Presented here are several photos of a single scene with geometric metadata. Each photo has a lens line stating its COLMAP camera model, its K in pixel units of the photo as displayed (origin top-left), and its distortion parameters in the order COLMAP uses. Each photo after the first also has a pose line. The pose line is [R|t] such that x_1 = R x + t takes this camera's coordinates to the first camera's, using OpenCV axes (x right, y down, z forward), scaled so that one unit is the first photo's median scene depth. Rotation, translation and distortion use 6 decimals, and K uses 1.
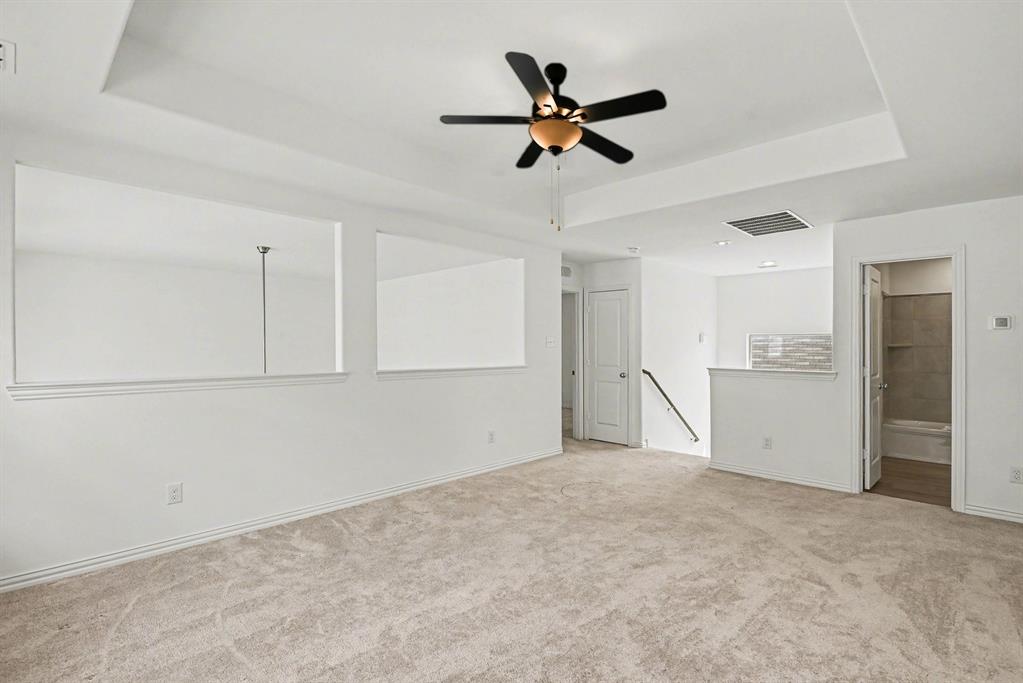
lens RADIAL K [[482.0, 0, 514.7], [0, 482.0, 342.0], [0, 0, 1]] dist [0.002153, 0.000115]
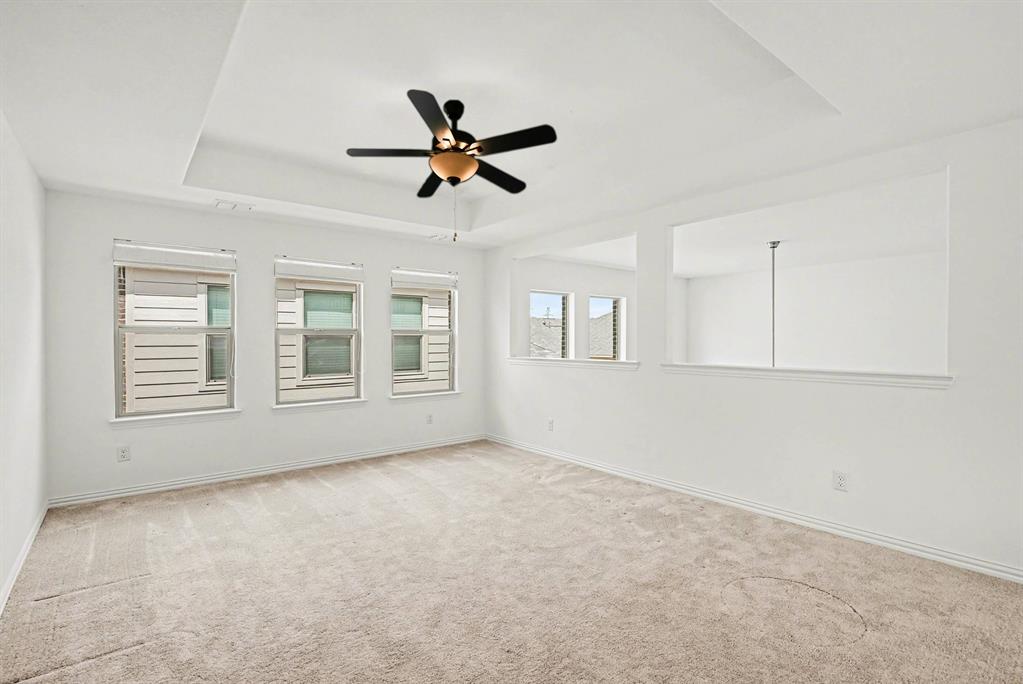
lens RADIAL K [[482.0, 0, 514.1], [0, 482.0, 344.8], [0, 0, 1]] dist [0.002153, 0.000115]
pose [[-0.132046, 0.004938, -0.991231, 0.746458], [0.011345, 0.999930, 0.003470, 0.013258], [0.991179, -0.010787, -0.132093, 0.785935]]
